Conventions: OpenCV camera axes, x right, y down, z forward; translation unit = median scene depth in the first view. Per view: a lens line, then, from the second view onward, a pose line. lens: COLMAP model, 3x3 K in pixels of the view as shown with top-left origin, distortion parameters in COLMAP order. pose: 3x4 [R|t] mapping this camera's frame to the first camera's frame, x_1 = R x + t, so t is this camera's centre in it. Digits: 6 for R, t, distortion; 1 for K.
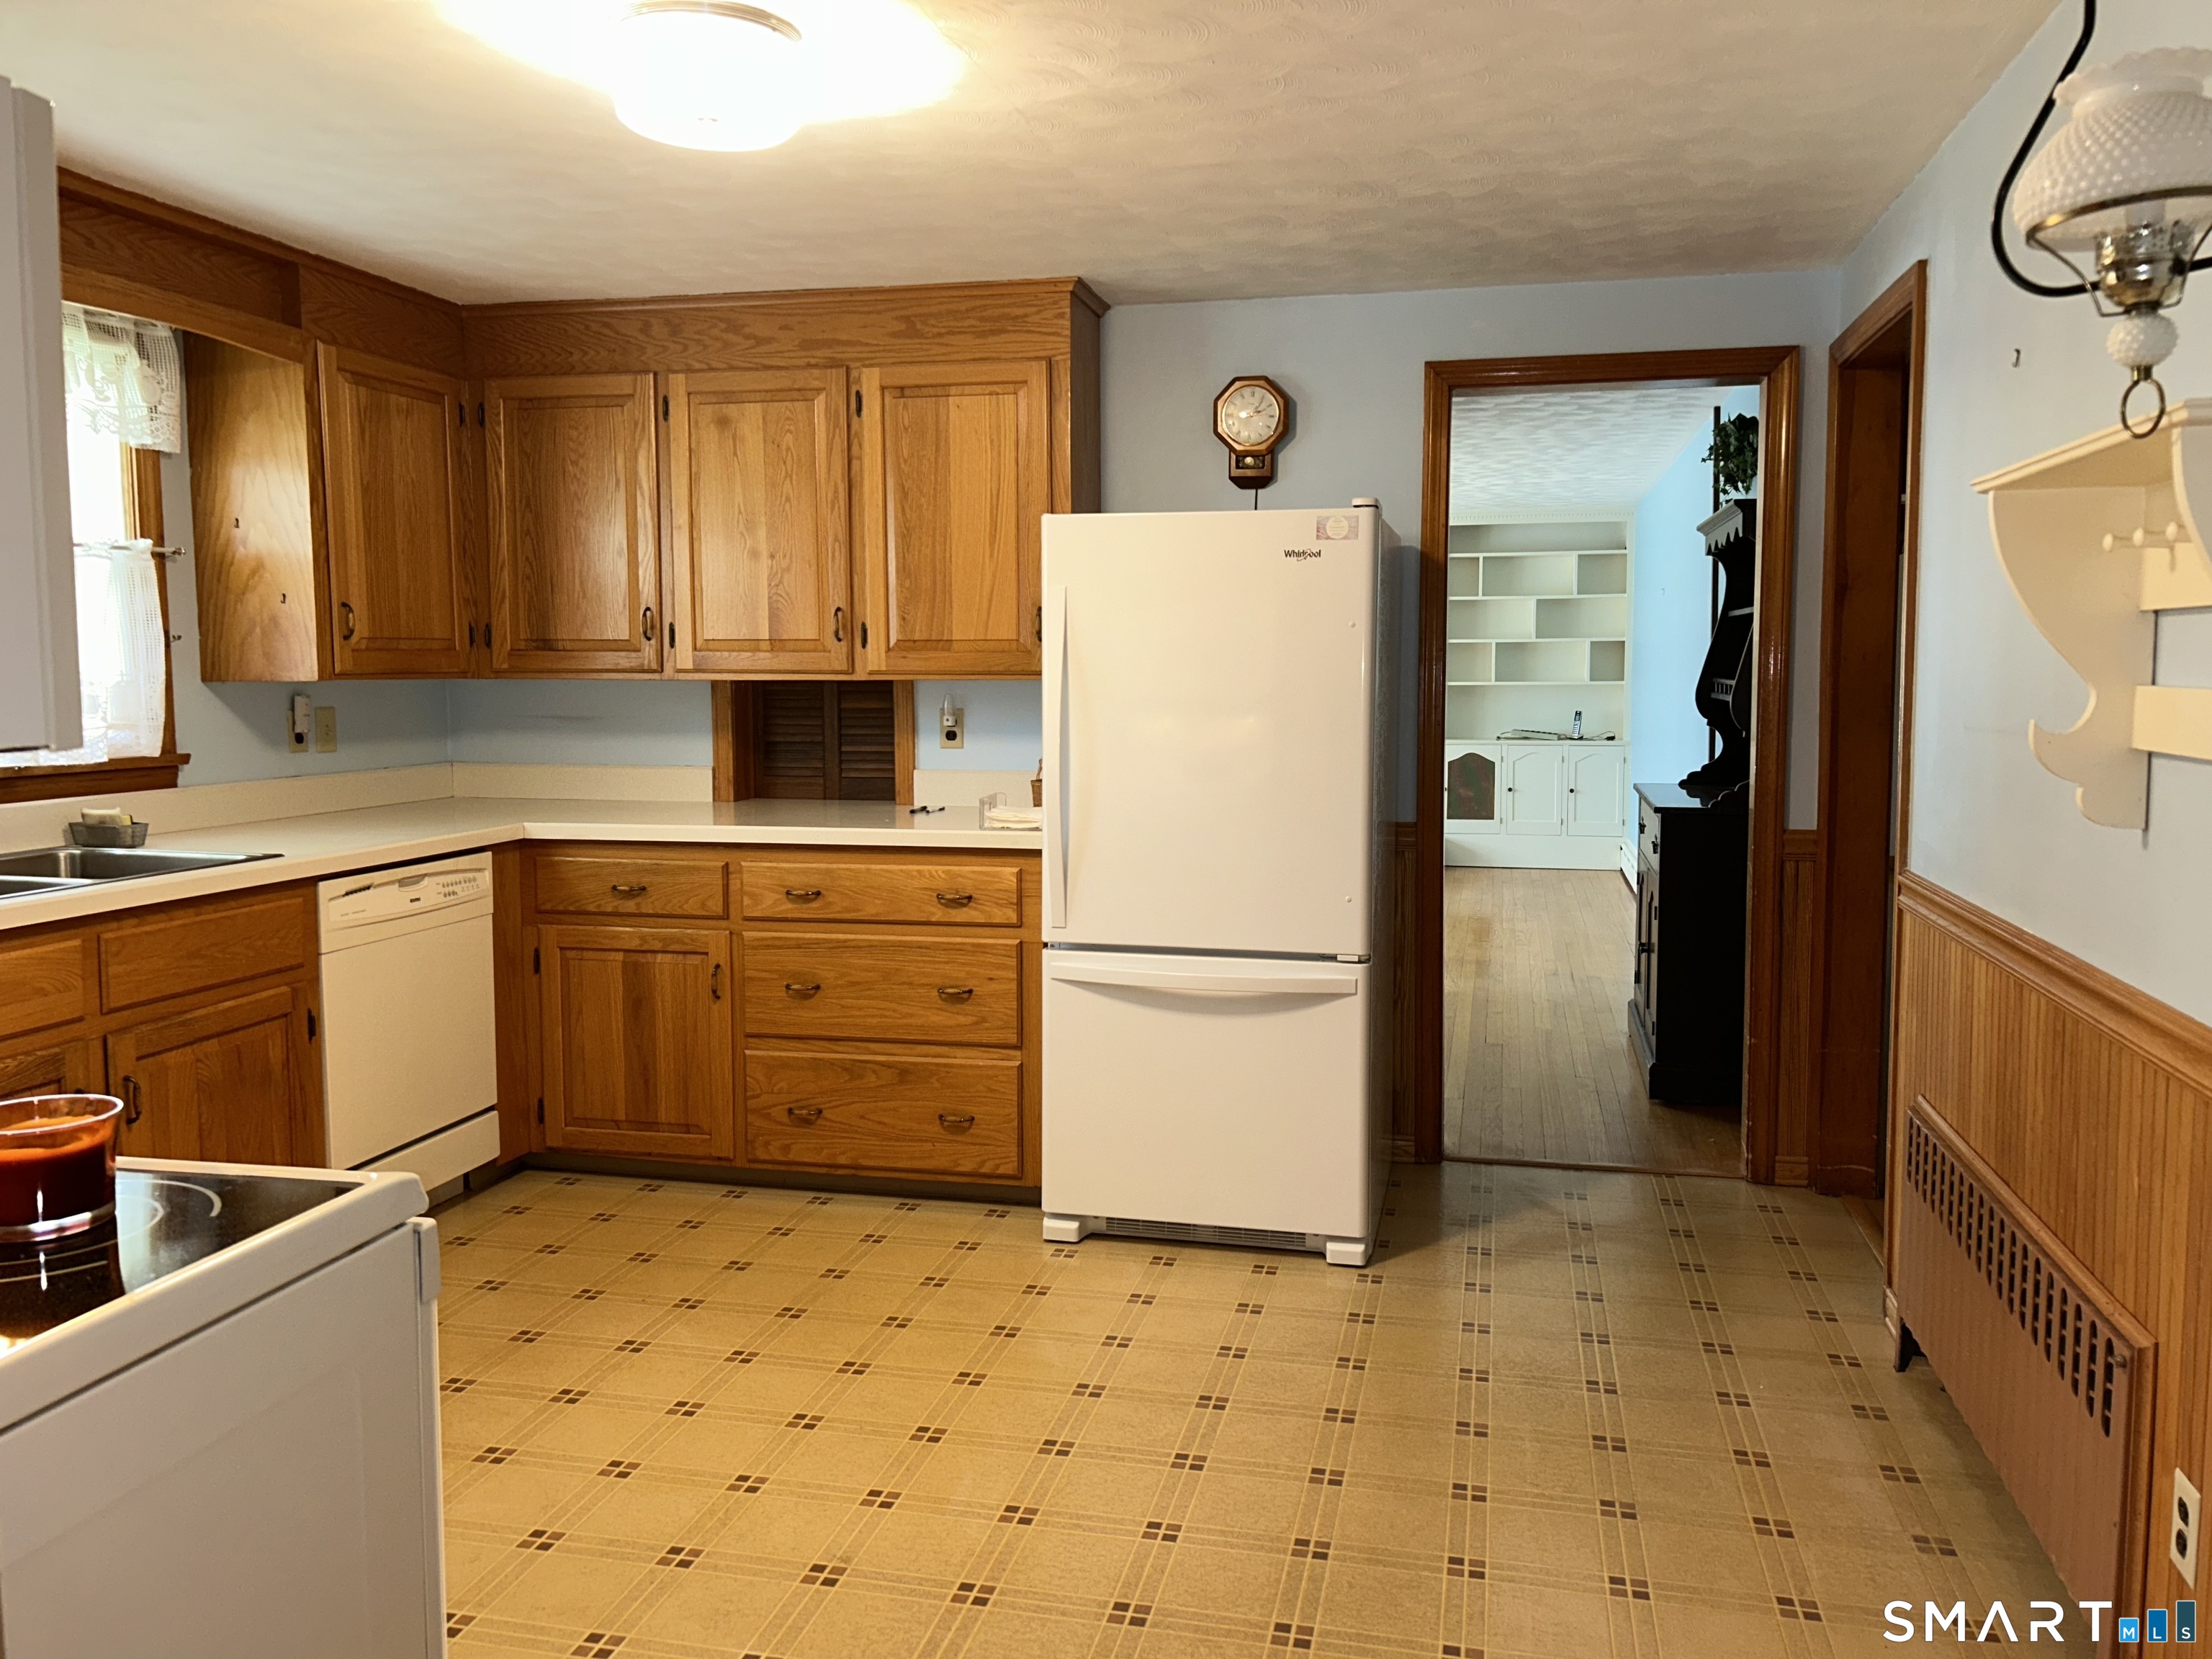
lens RADIAL K [[1662.4, 0, 1131.8], [0, 1662.4, 804.2], [0, 0, 1]] dist [0.062657, -0.070055]
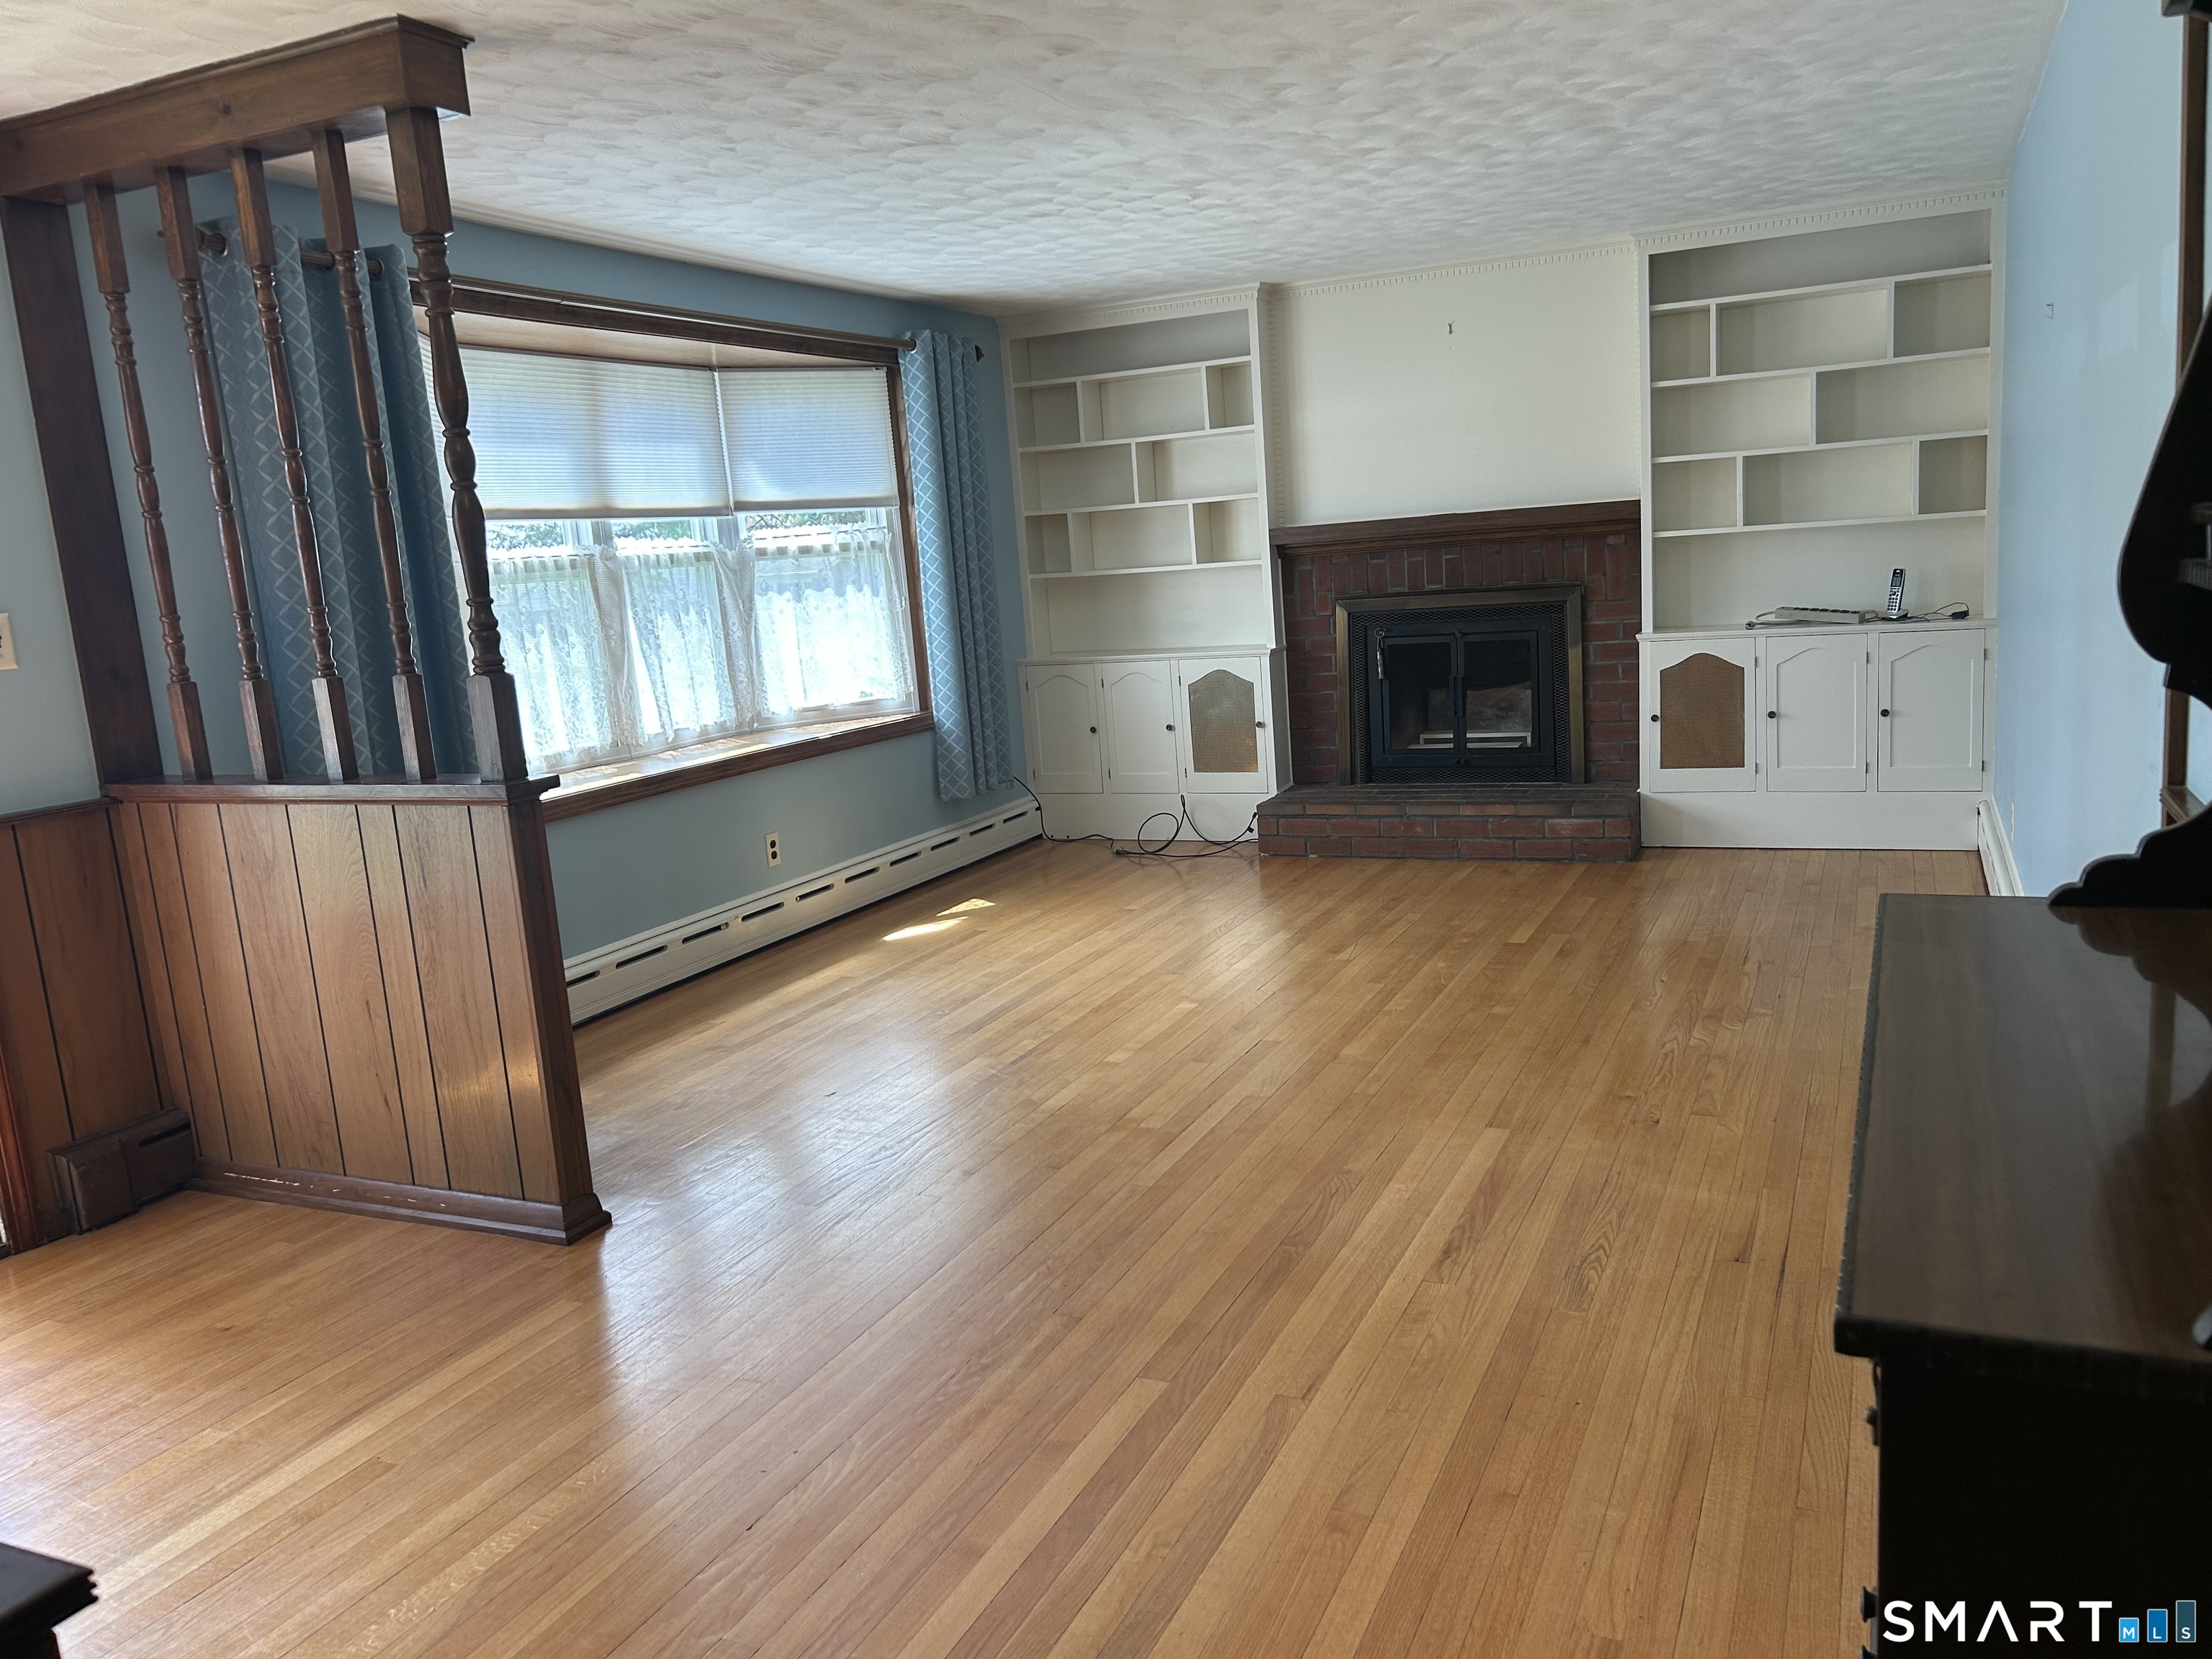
lens RADIAL K [[1662.4, 0, 1127.0], [0, 1662.4, 841.2], [0, 0, 1]] dist [0.062657, -0.070055]
pose [[0.976930, -0.030363, -0.211392, 0.318856], [0.052509, 0.993606, 0.099950, -0.085732], [0.207005, -0.108744, 0.972278, 0.941104]]
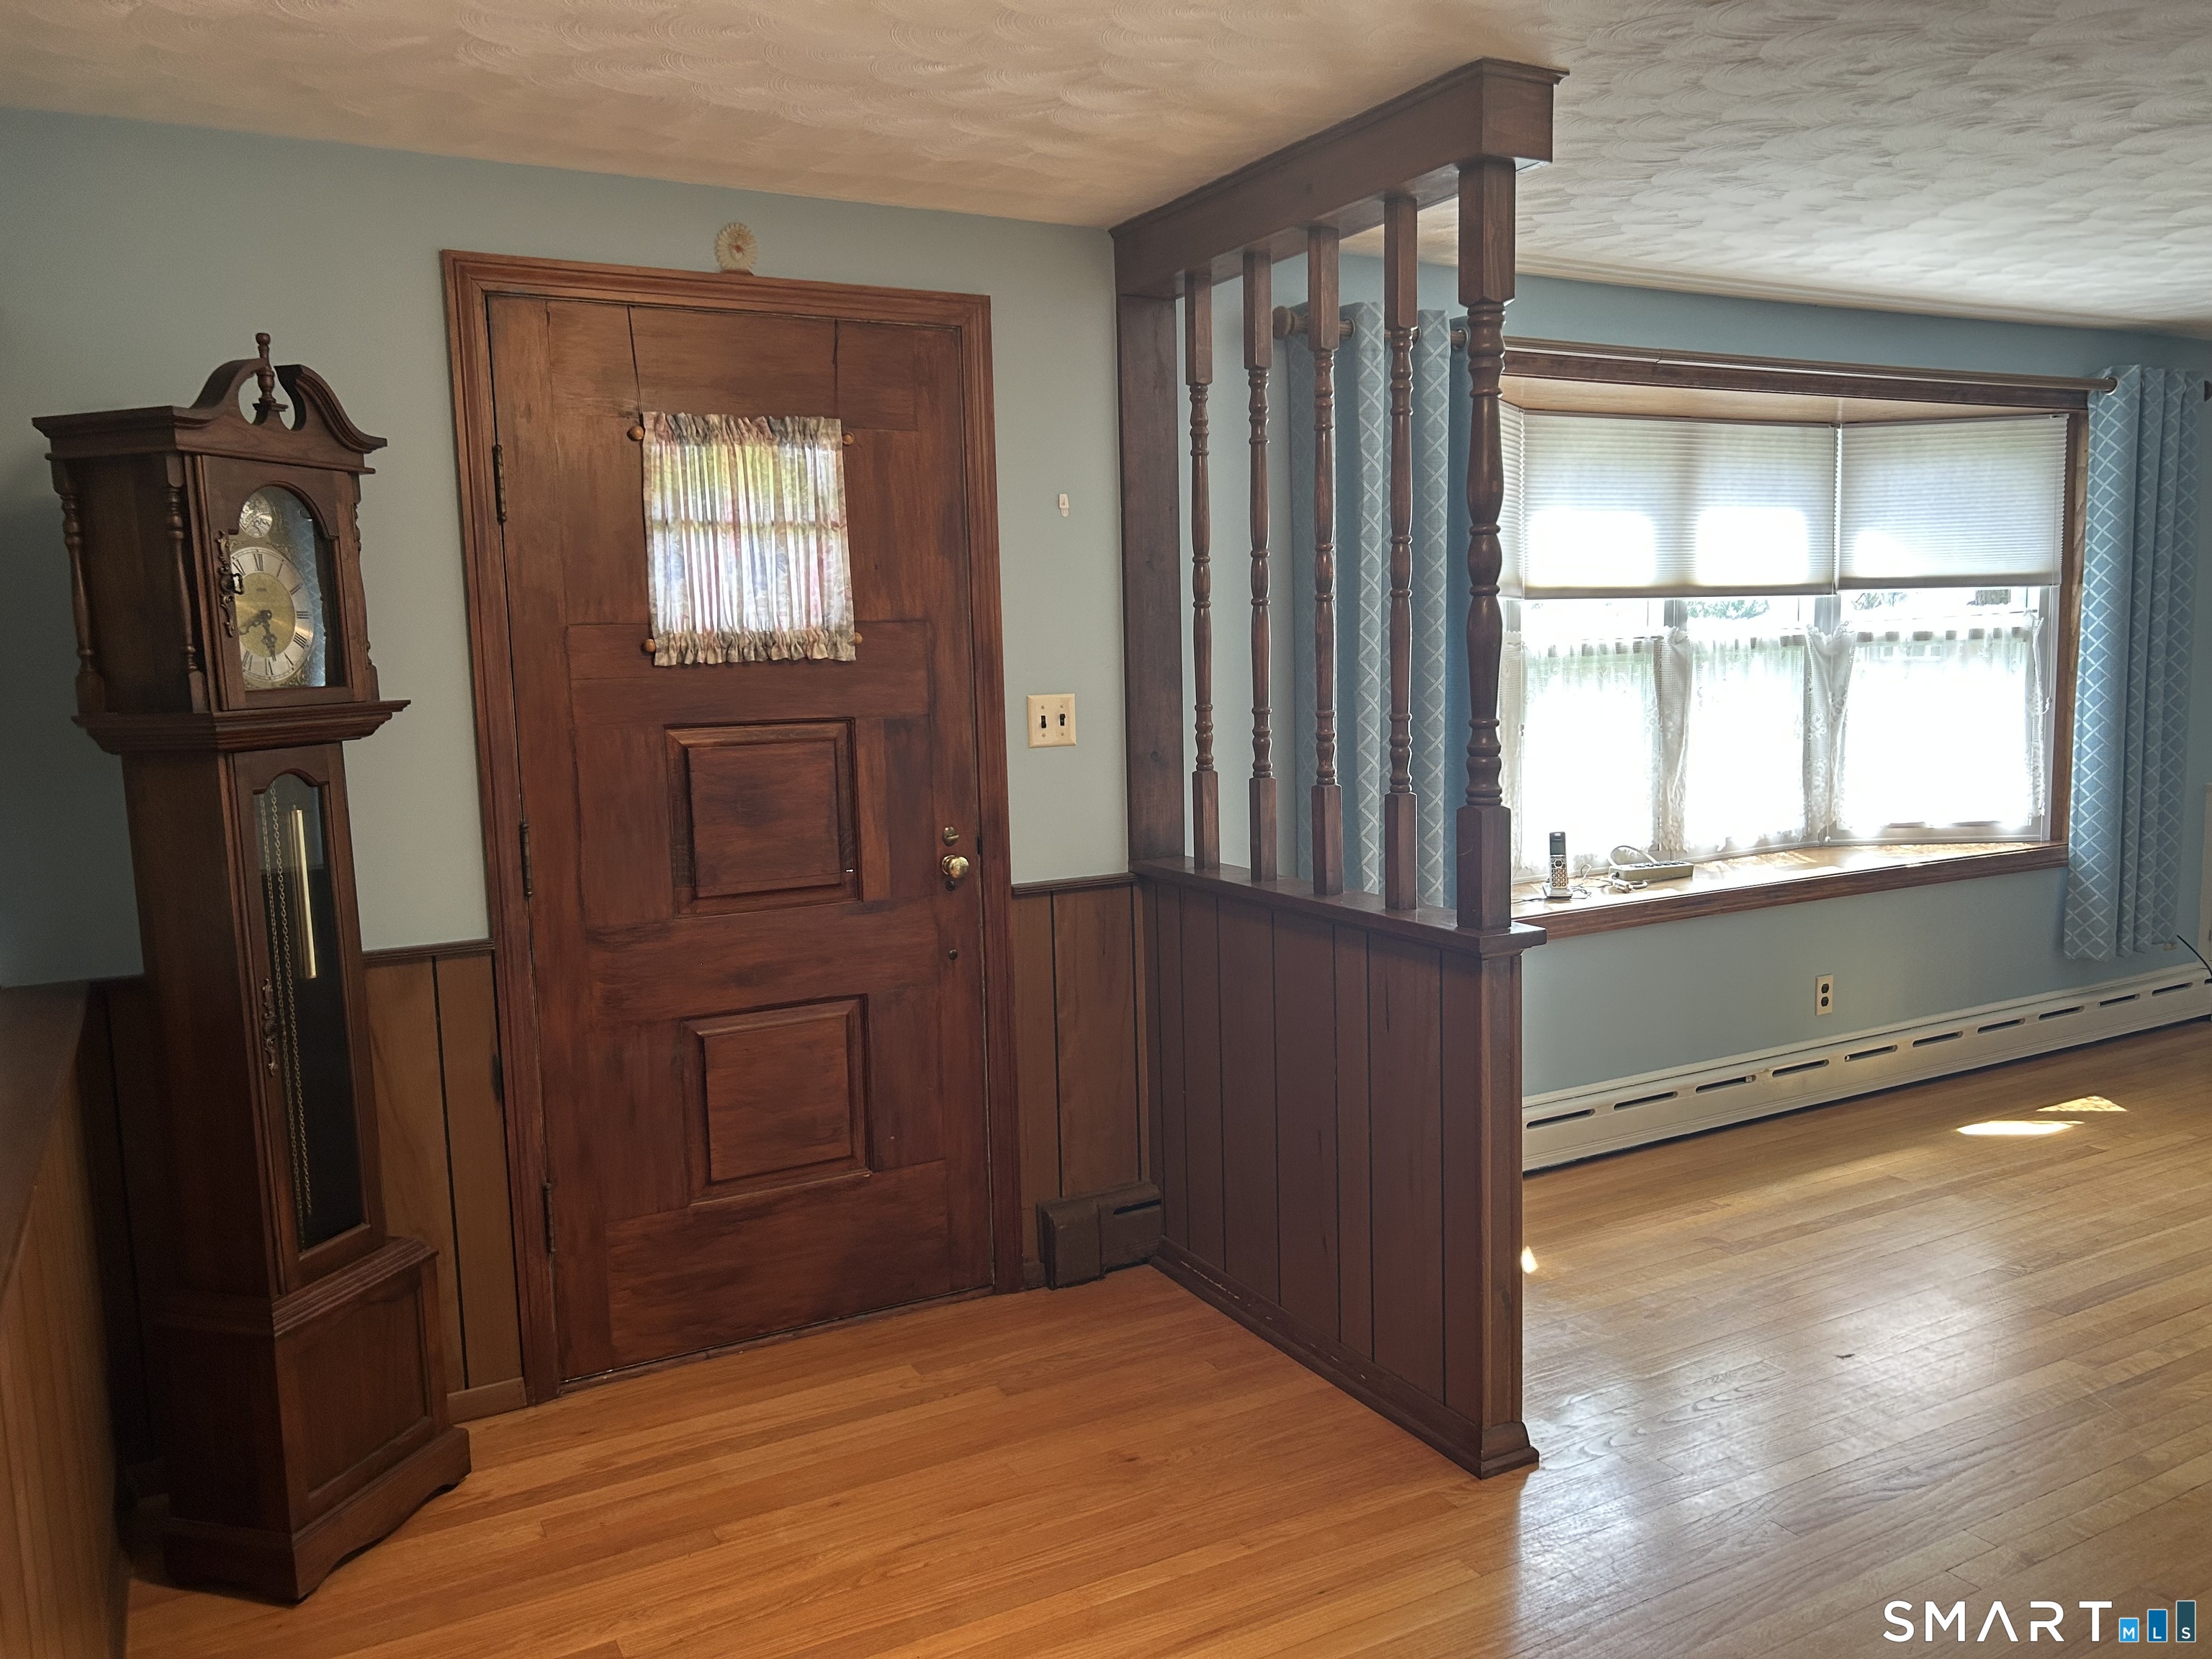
lens RADIAL K [[1662.4, 0, 1108.9], [0, 1662.4, 839.1], [0, 0, 1]] dist [0.062657, -0.070055]
pose [[0.661499, 0.073885, -0.746298, 0.273283], [-0.034170, 0.997071, 0.068425, -0.124587], [0.749167, -0.019762, 0.662086, 1.077865]]
